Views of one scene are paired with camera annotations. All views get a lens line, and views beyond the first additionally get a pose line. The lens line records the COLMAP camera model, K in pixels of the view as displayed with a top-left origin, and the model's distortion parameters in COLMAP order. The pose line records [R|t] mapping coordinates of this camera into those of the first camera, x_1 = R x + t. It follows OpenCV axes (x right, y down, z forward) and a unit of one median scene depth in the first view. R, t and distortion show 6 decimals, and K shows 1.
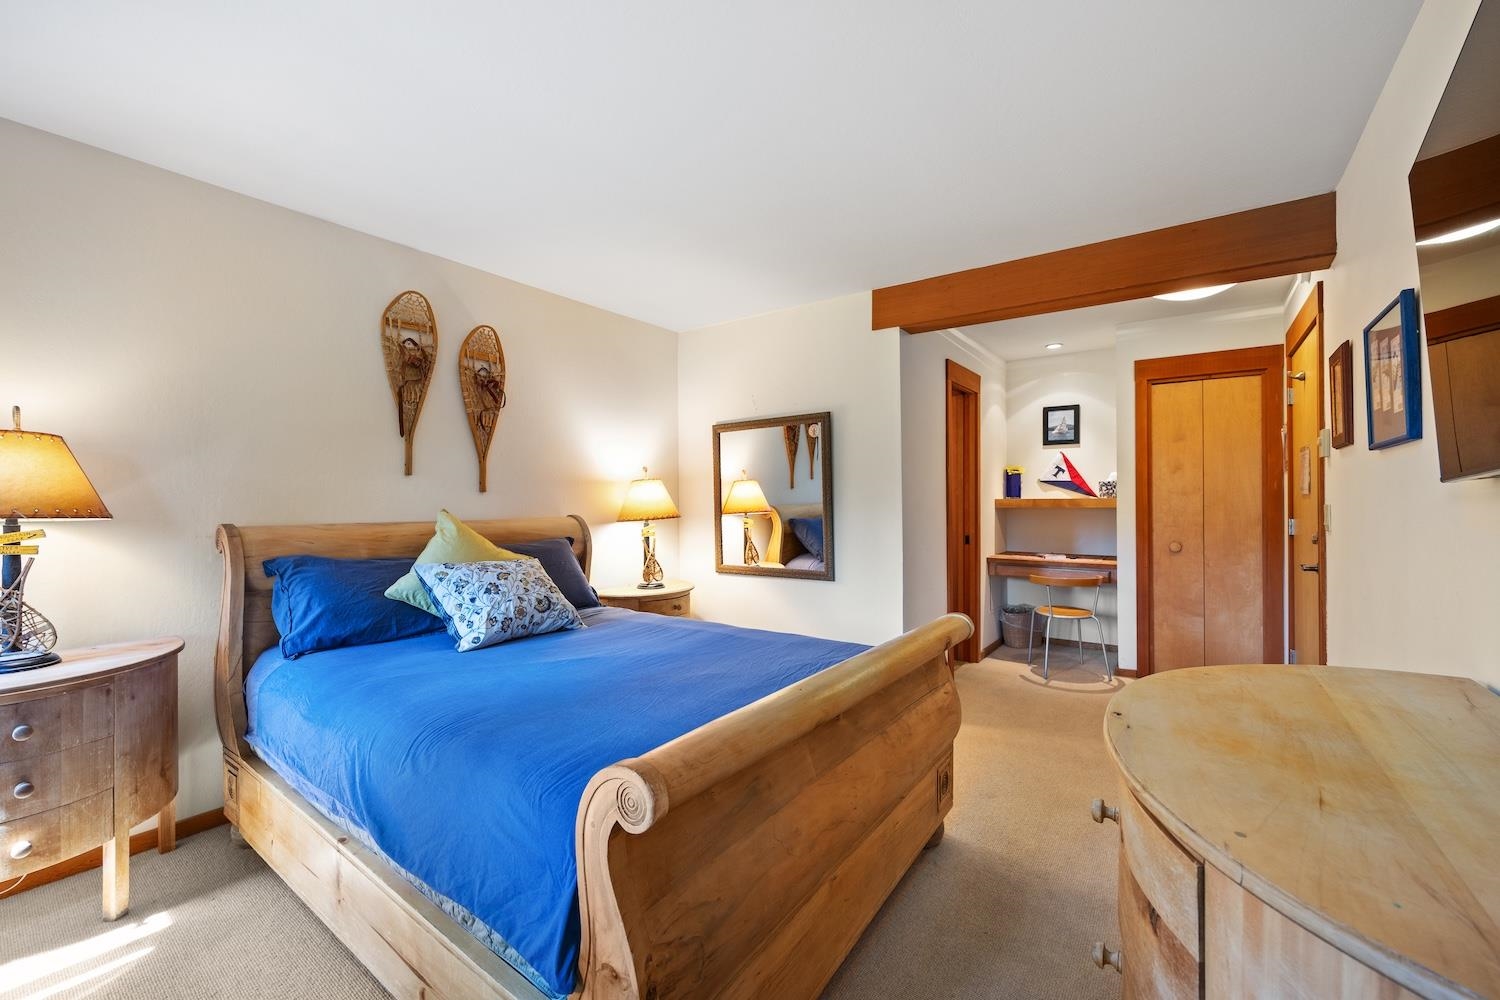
lens RADIAL K [[593.0, 0, 756.5], [0, 593.0, 495.6], [0, 0, 1]] dist [-0.005567, 0.000226]
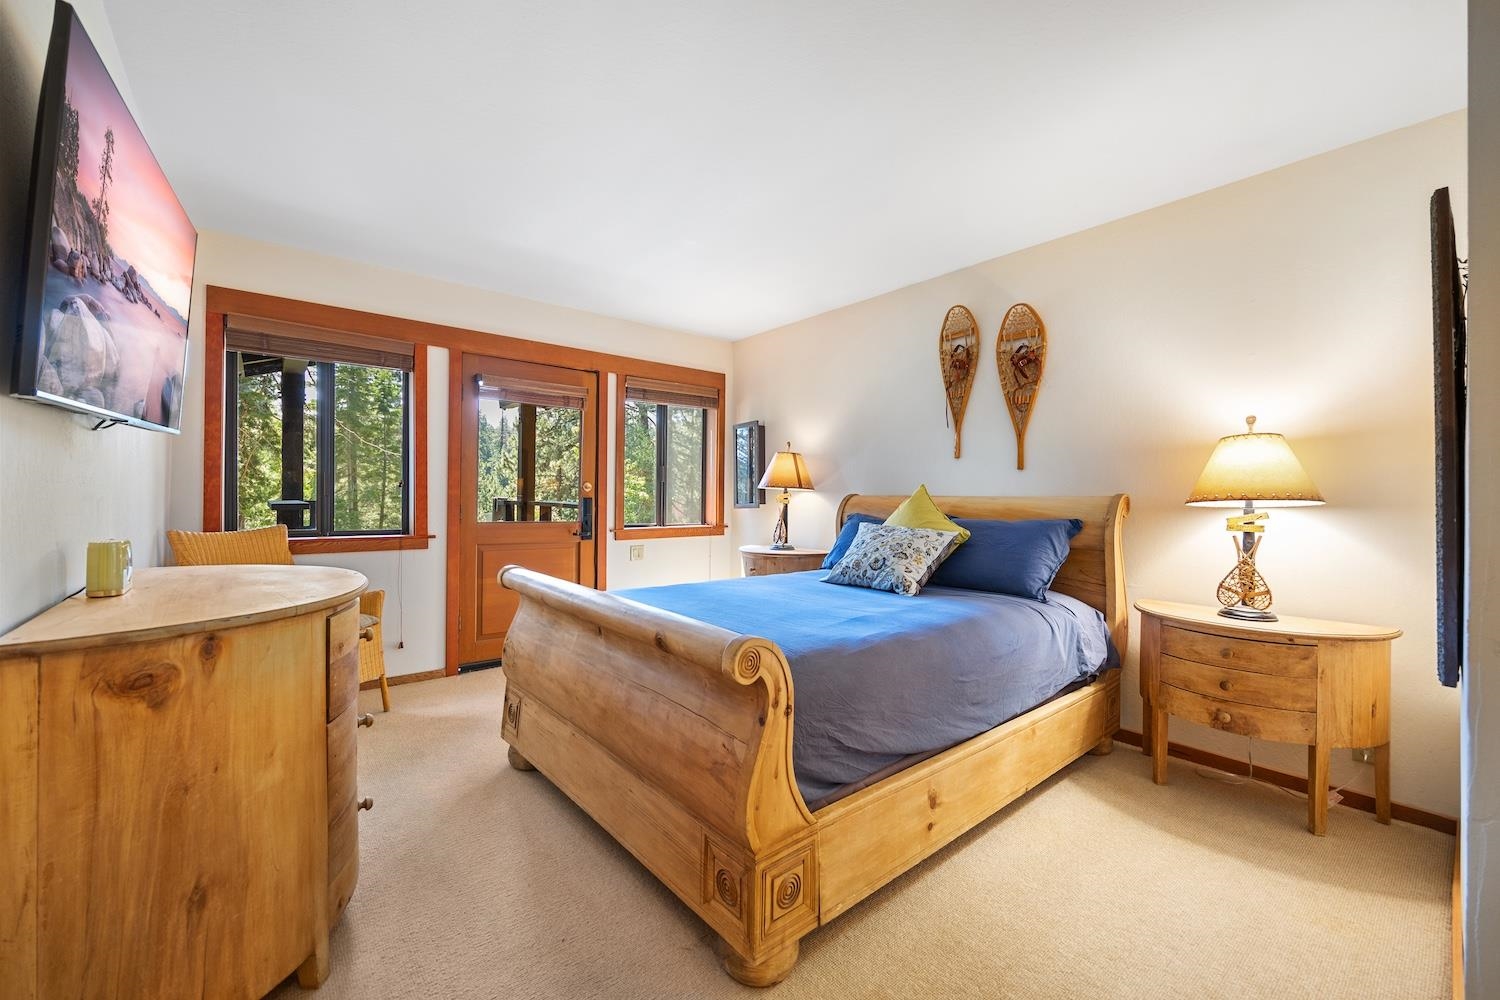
lens RADIAL K [[593.0, 0, 756.6], [0, 593.0, 497.7], [0, 0, 1]] dist [-0.005567, 0.000226]
pose [[-0.232033, 0.008908, -0.972667, 0.660634], [0.007637, 0.999944, 0.007335, 0.034101], [0.972678, -0.005726, -0.232088, 0.829572]]
